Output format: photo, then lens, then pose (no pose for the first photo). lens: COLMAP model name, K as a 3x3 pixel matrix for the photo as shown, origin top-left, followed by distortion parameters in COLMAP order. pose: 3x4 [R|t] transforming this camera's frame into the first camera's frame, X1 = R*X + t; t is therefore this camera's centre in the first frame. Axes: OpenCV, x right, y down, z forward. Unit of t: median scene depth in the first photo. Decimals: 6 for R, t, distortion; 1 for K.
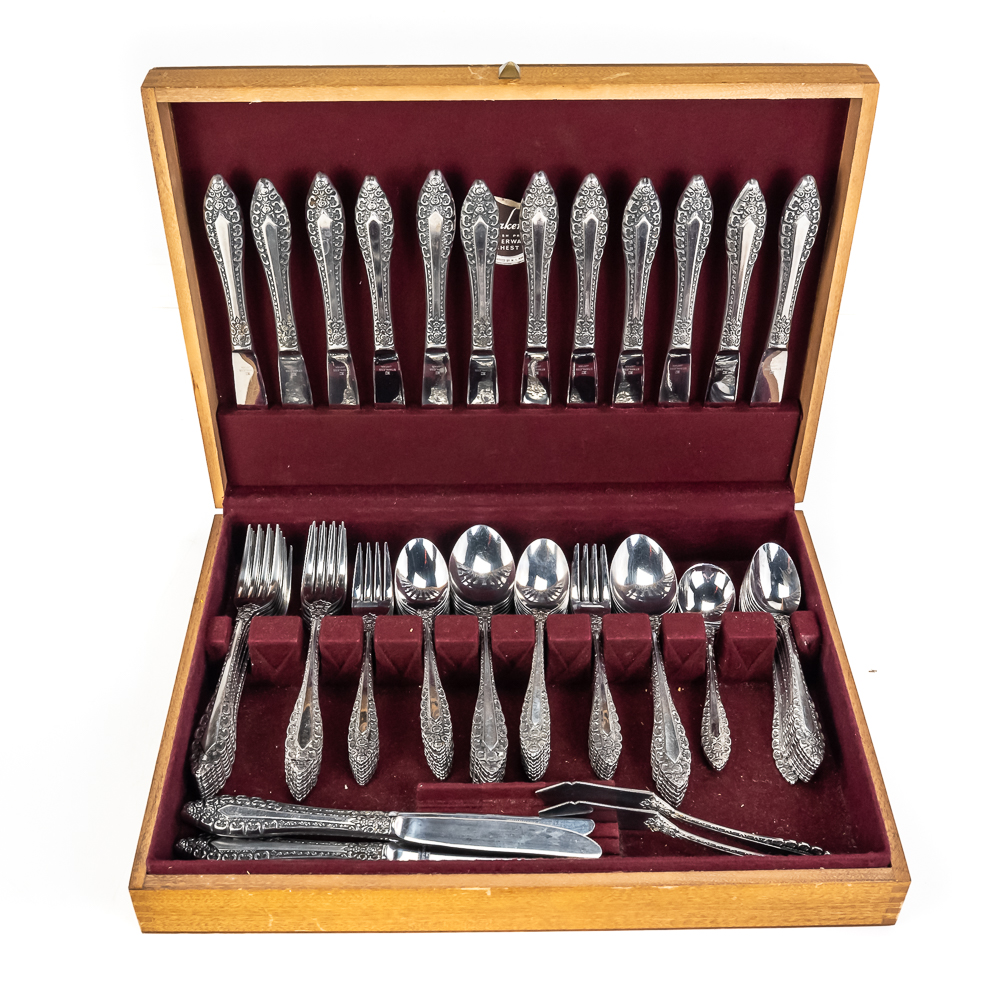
lens RADIAL K [[1321.7, 0, 500.5], [0, 1321.7, 497.7], [0, 0, 1]] dist [-0.016499, 0.000000]
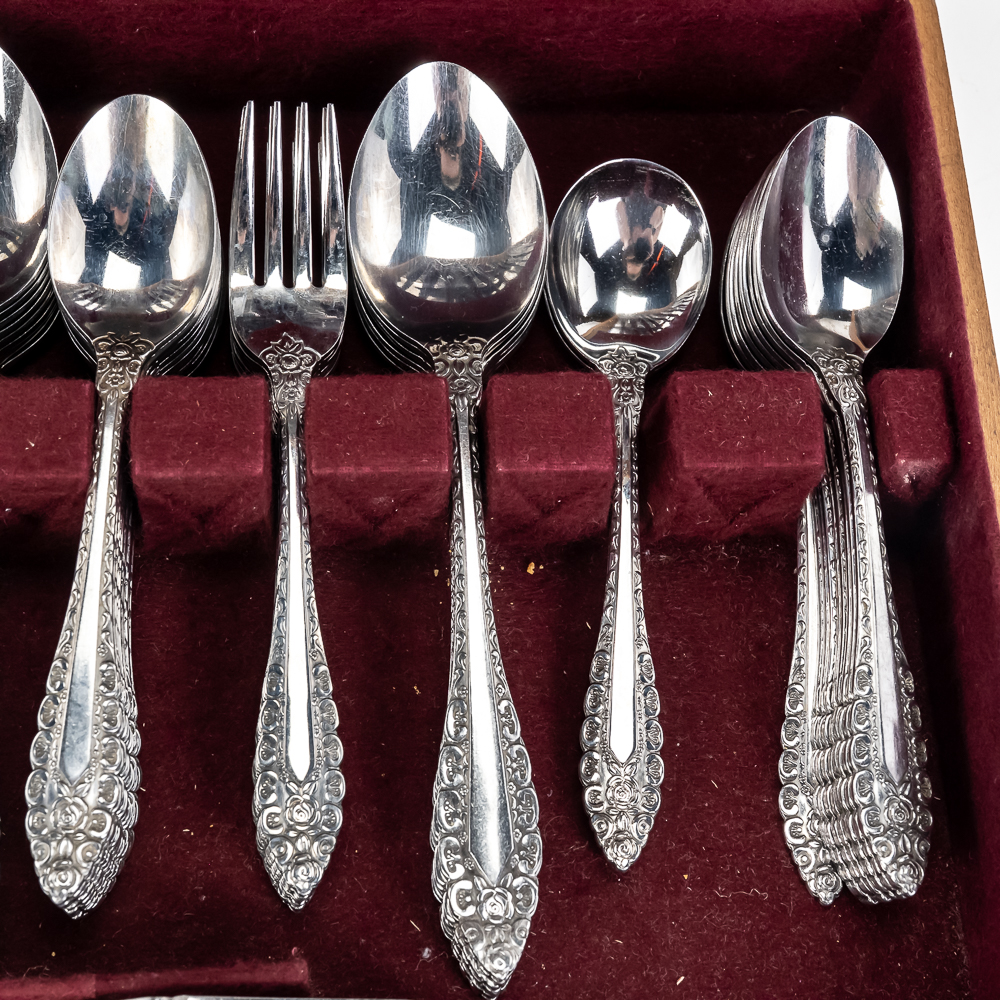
lens RADIAL K [[1859.4, 0, 498.8], [0, 1859.4, 497.2], [0, 0, 1]] dist [0.007091, 0.000000]
pose [[0.996682, 0.002073, 0.081363, 0.088394], [-0.039449, 0.886705, 0.460649, -0.100518], [-0.071190, -0.462331, 0.883845, 0.584604]]
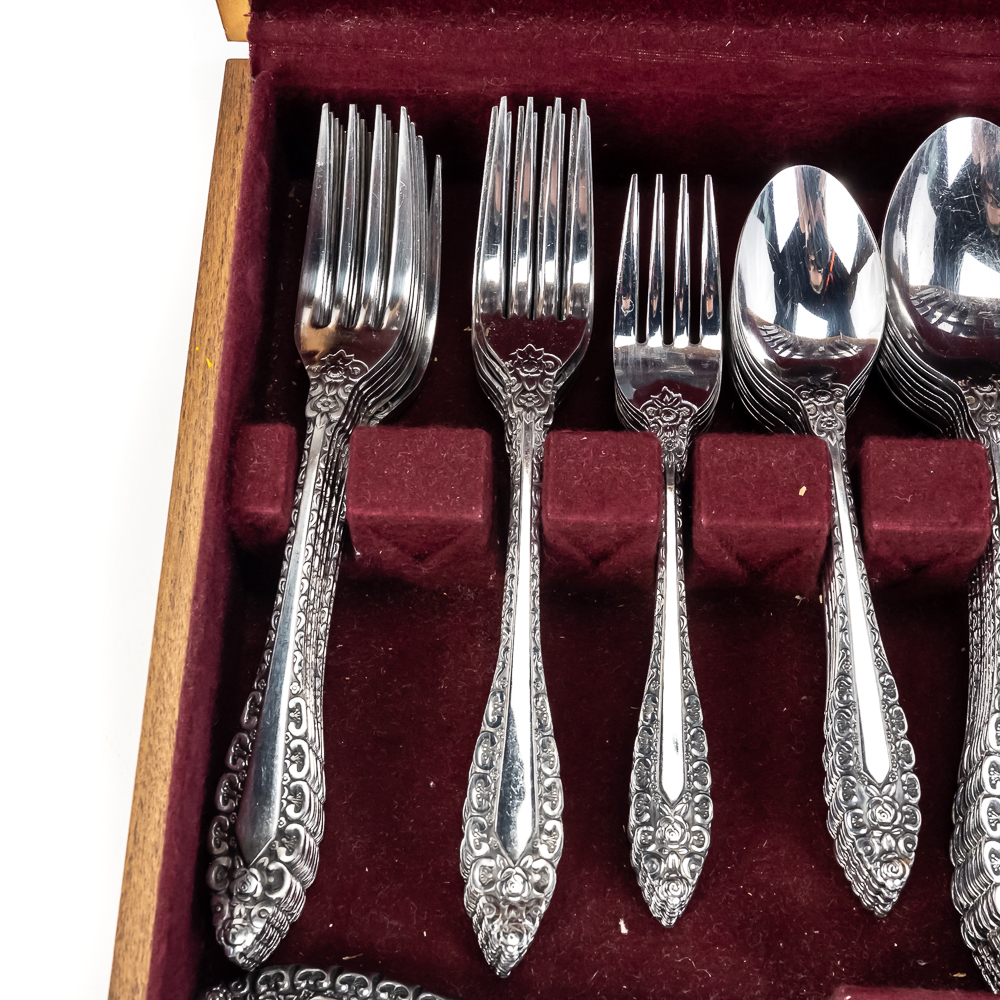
lens RADIAL K [[1728.1, 0, 492.3], [0, 1728.1, 527.3], [0, 0, 1]] dist [-0.014230, 0.000000]
pose [[0.997731, 0.038253, -0.055395, -0.123985], [-0.008637, 0.888808, 0.458198, -0.101757], [0.066763, -0.456680, 0.887122, 0.578427]]
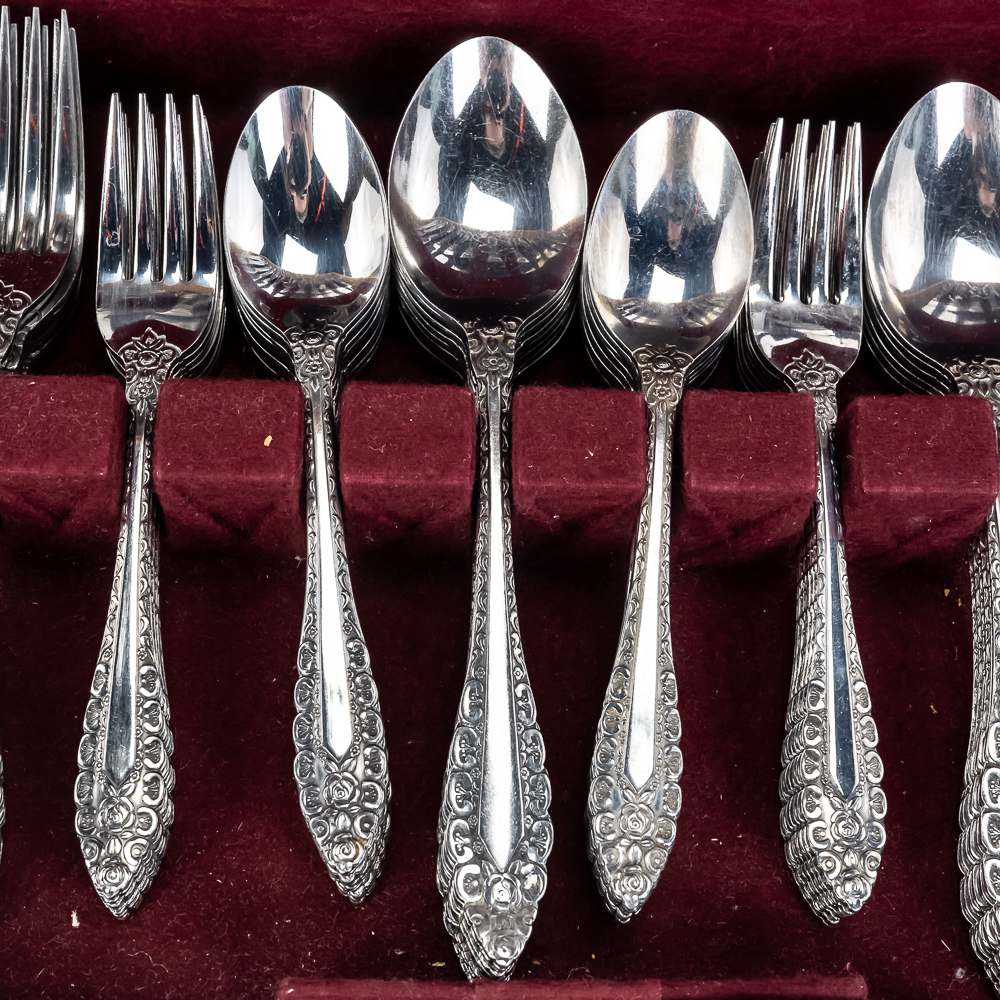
lens RADIAL K [[1859.4, 0, 504.0], [0, 1859.4, 500.9], [0, 0, 1]] dist [0.007091, 0.000000]
pose [[0.999068, 0.035546, 0.024500, -0.020095], [-0.042857, 0.884979, 0.463654, -0.100535], [-0.005201, -0.464272, 0.885678, 0.586877]]
